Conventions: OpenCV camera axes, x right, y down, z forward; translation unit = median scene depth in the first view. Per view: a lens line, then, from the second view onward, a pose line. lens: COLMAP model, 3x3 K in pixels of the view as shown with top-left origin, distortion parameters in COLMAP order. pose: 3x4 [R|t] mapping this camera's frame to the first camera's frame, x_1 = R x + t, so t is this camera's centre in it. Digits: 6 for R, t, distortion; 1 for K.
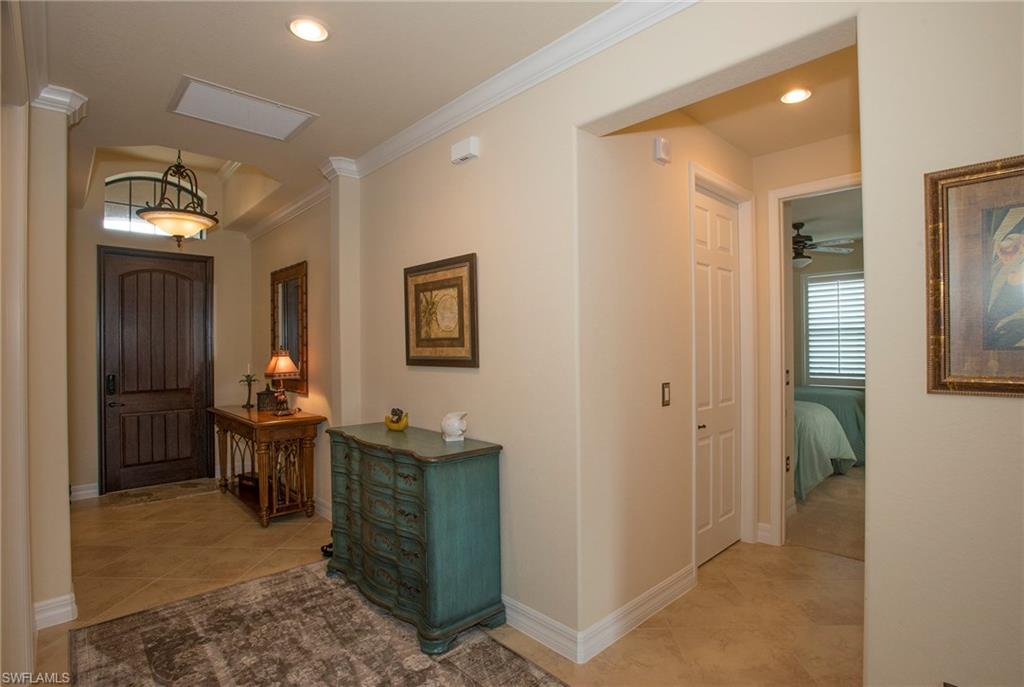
lens RADIAL K [[501.7, 0, 512.0], [0, 501.7, 343.5], [0, 0, 1]] dist [-0.075298, 0.045208]
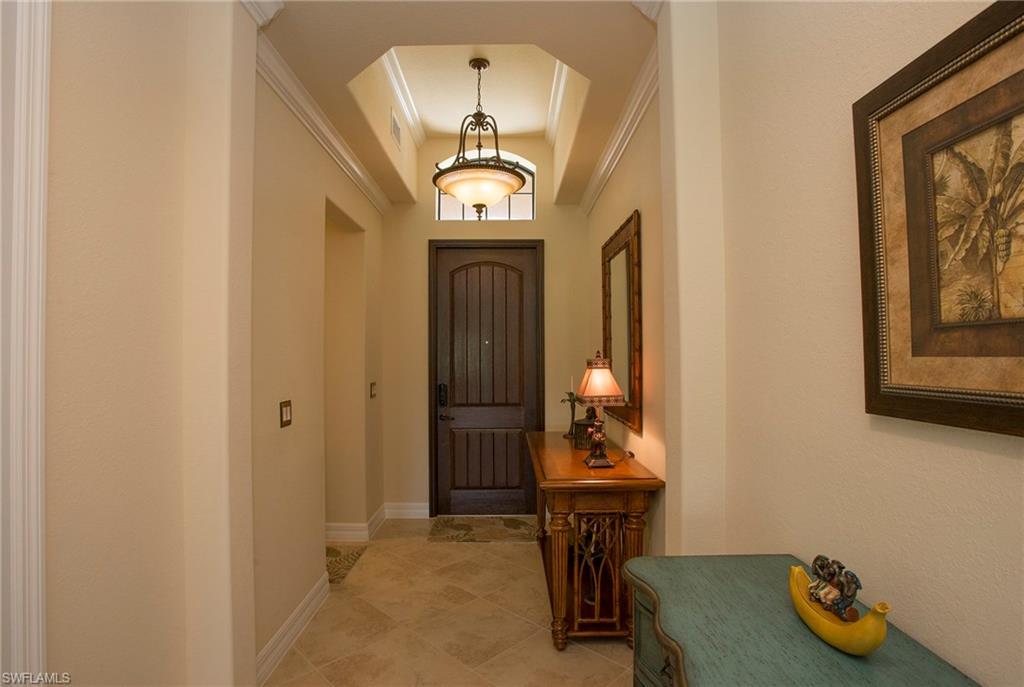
lens RADIAL K [[501.7, 0, 512.0], [0, 501.7, 343.5], [0, 0, 1]] dist [-0.075298, 0.045208]
pose [[0.737293, -0.007907, -0.675527, -0.128566], [-0.002653, 0.999890, -0.014599, 0.004478], [0.675568, 0.012556, 0.737191, 0.478114]]
